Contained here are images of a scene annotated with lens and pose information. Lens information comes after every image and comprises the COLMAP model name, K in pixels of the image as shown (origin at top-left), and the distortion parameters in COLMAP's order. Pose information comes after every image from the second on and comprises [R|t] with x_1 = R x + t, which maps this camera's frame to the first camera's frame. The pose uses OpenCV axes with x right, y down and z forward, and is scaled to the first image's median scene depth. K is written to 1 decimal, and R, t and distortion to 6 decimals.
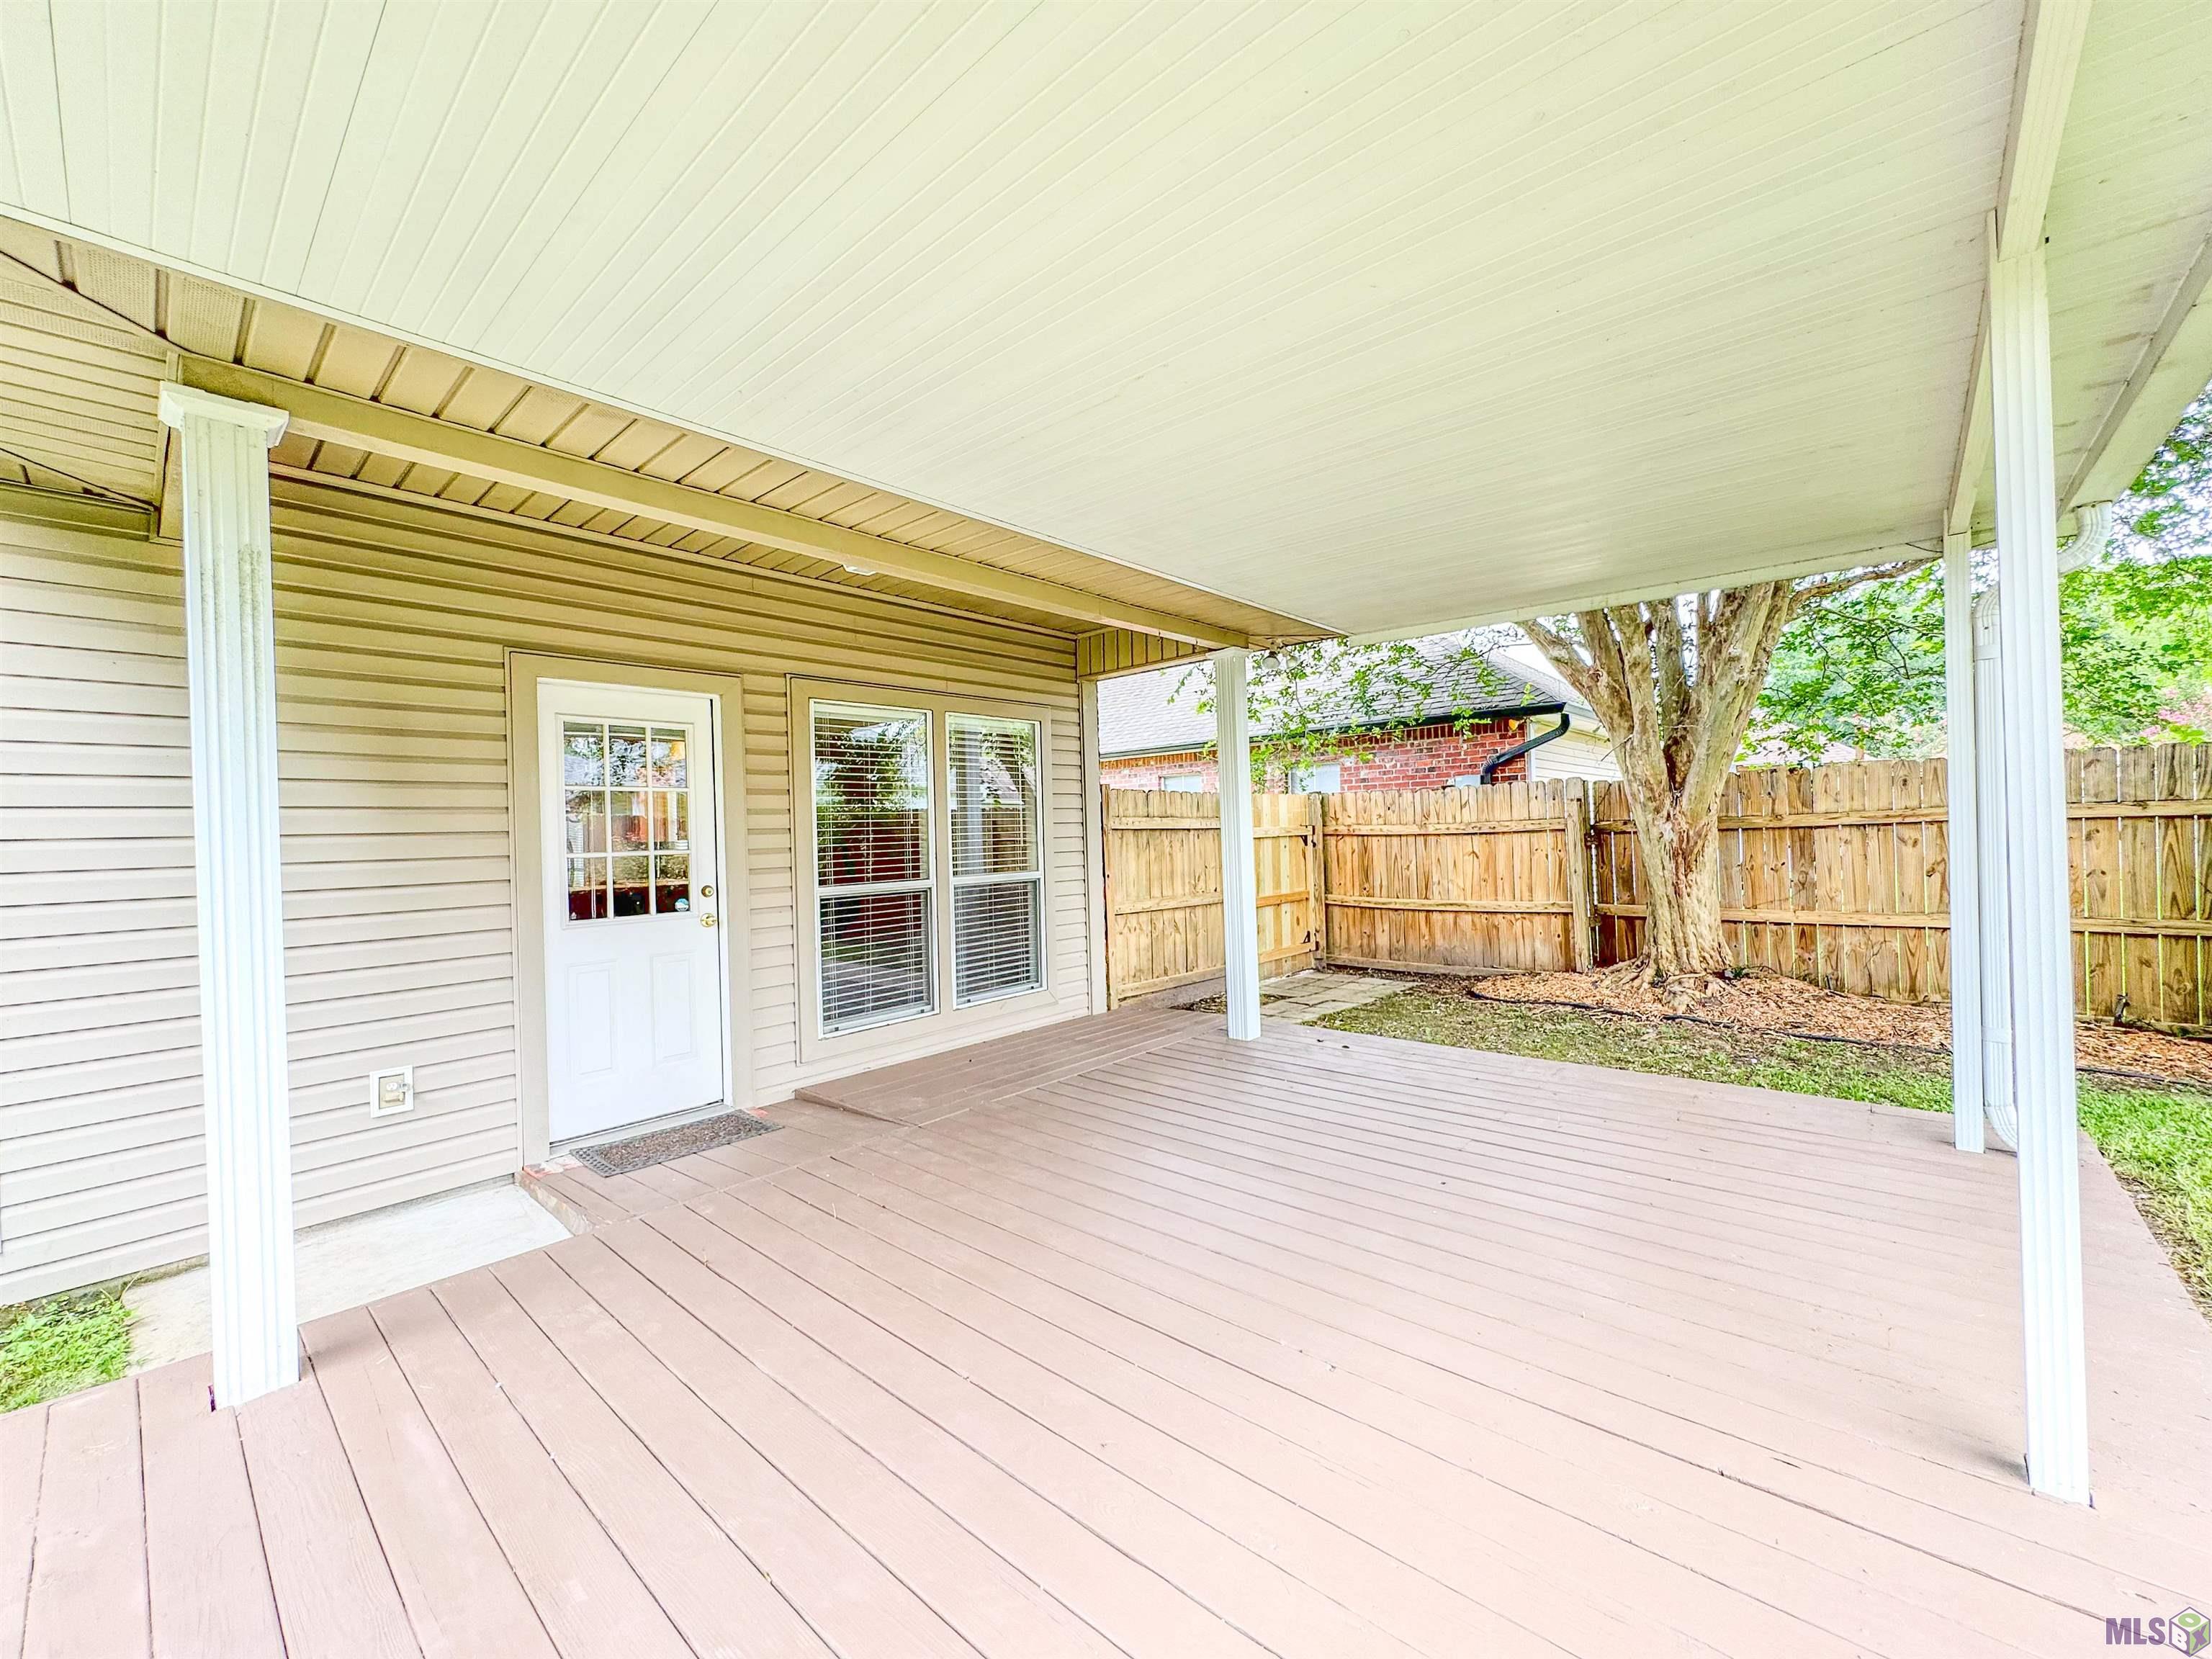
lens RADIAL K [[887.7, 0, 1106.0], [0, 887.7, 829.5], [0, 0, 1]] dist [-0.000280, 0.000020]
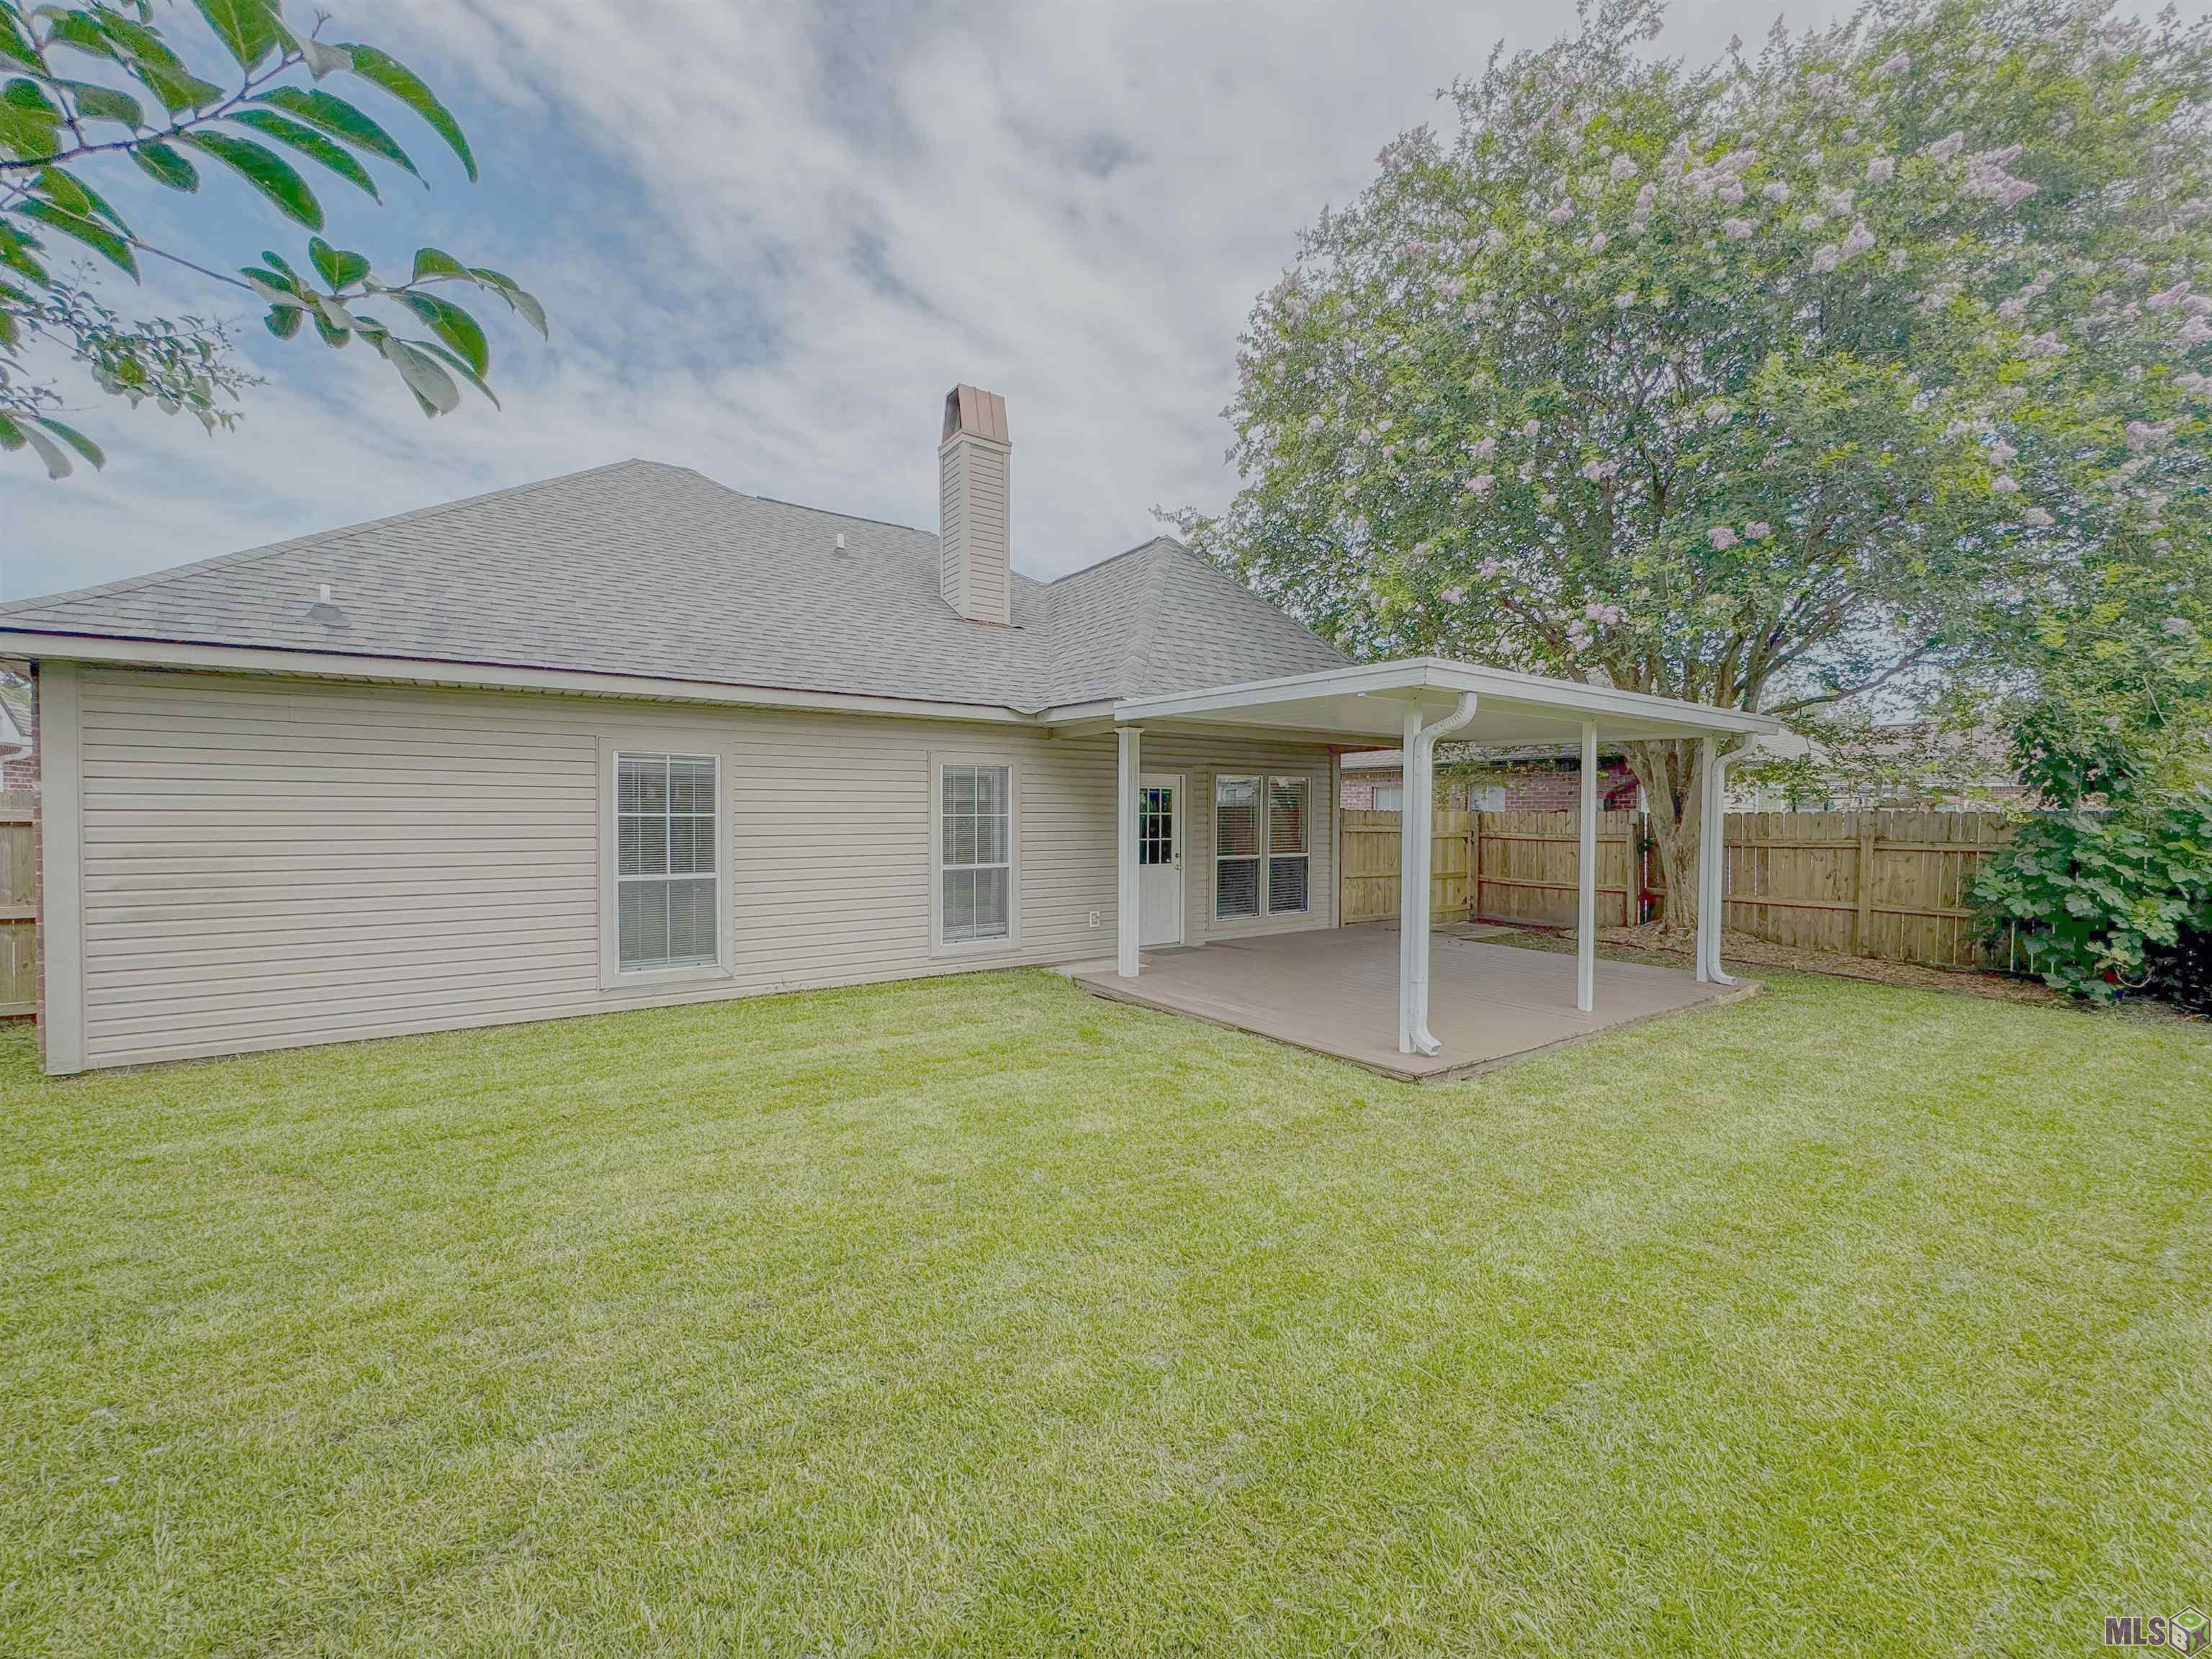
lens RADIAL K [[887.7, 0, 1106.0], [0, 887.7, 829.5], [0, 0, 1]] dist [-0.000280, 0.000020]
pose [[0.973684, 0.038638, -0.224603, -0.063440], [-0.032363, 0.998978, 0.031553, -0.047592], [0.225593, -0.023454, 0.973939, -0.913828]]
